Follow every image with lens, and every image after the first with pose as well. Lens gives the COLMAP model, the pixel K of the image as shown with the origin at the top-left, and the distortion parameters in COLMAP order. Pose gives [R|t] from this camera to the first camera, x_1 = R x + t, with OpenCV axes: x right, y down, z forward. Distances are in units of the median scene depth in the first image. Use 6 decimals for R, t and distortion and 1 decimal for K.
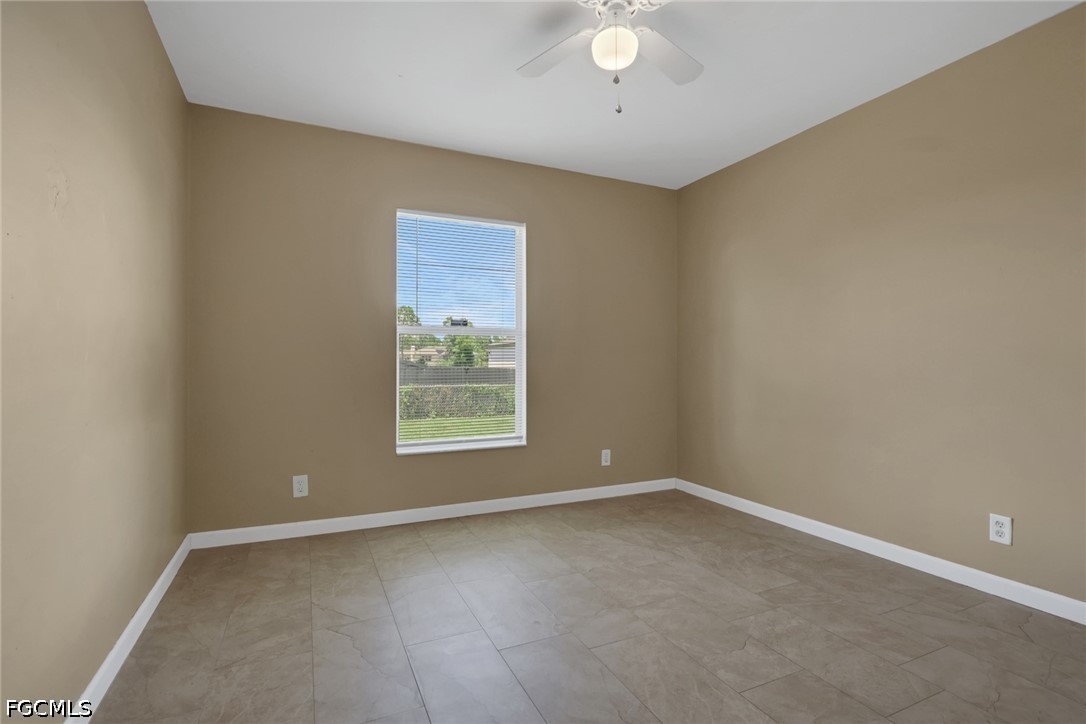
lens RADIAL K [[509.1, 0, 539.6], [0, 509.1, 364.1], [0, 0, 1]] dist [-0.000386, 0.000193]
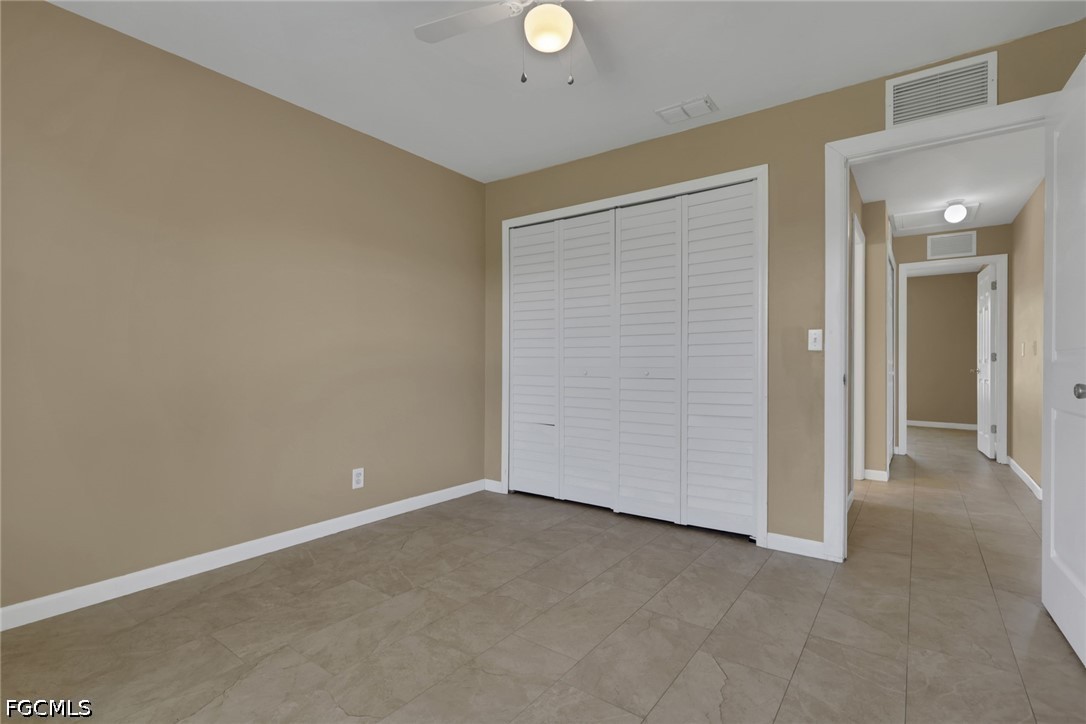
lens RADIAL K [[509.1, 0, 539.6], [0, 509.1, 364.1], [0, 0, 1]] dist [-0.000386, 0.000193]
pose [[-0.476443, -0.006968, 0.879178, -0.552571], [-0.004413, 0.999975, 0.005534, -0.001536], [-0.879195, -0.001243, -0.476461, 1.195595]]
